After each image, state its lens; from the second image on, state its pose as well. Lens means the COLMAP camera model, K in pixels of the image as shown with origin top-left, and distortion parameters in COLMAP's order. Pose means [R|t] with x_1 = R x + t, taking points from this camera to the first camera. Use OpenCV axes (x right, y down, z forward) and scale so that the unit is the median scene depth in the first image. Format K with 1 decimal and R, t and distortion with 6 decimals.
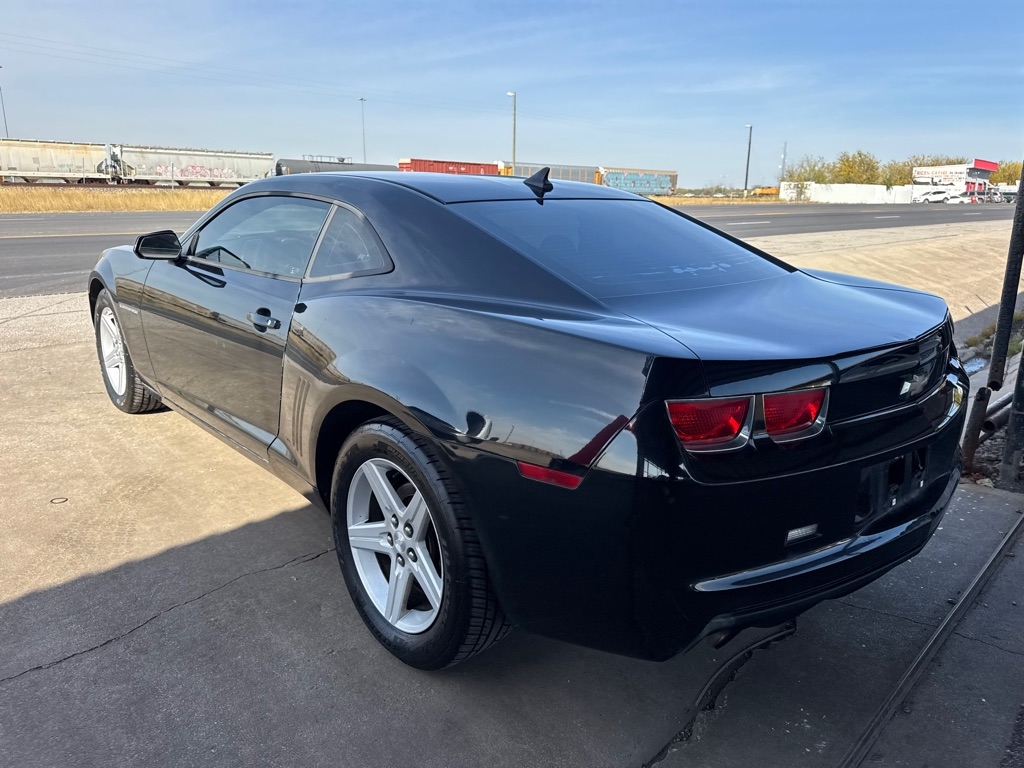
lens RADIAL K [[719.1, 0, 507.3], [0, 719.1, 376.2], [0, 0, 1]] dist [0.044568, -0.049497]
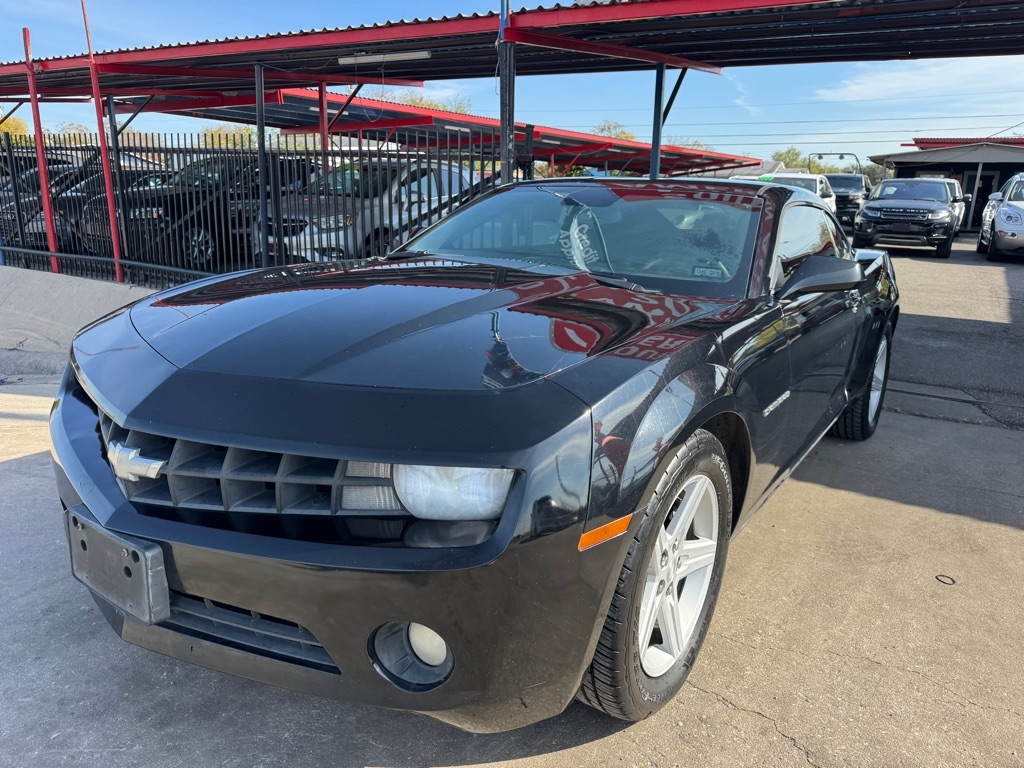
lens RADIAL K [[719.1, 0, 513.9], [0, 719.1, 386.8], [0, 0, 1]] dist [0.044568, -0.049497]
pose [[-0.236760, -0.275756, 0.931613, -1.288273], [0.205456, 0.922980, 0.325415, -0.433599], [-0.949596, 0.268451, -0.161870, 1.637456]]
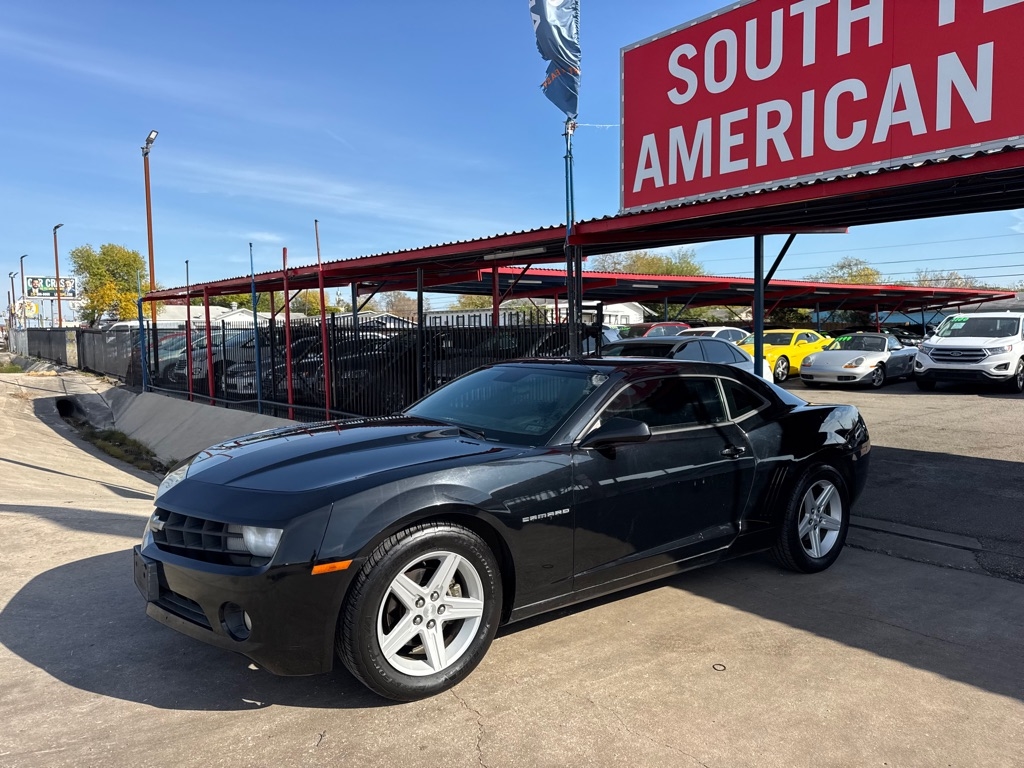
lens RADIAL K [[719.1, 0, 503.7], [0, 719.1, 395.5], [0, 0, 1]] dist [0.044568, -0.049497]
pose [[0.093955, -0.101417, 0.990397, -1.769414], [0.254047, 0.964307, 0.074645, -0.402707], [-0.962618, 0.244594, 0.116367, 1.145287]]
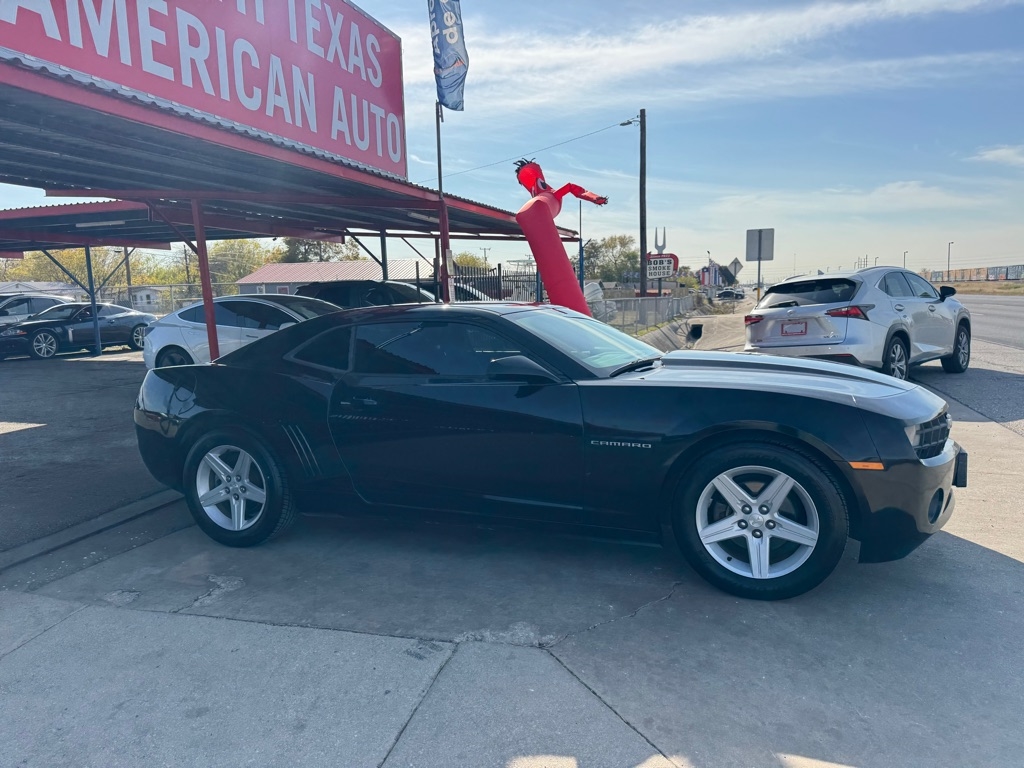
lens RADIAL K [[719.5, 0, 514.1], [0, 719.5, 391.3], [0, 0, 1]] dist [0.045435, -0.051182]
pose [[-0.891002, 0.067475, -0.448956, 0.503937], [-0.101852, 0.933978, 0.342508, -0.680244], [0.442426, 0.350902, -0.825304, 2.530134]]
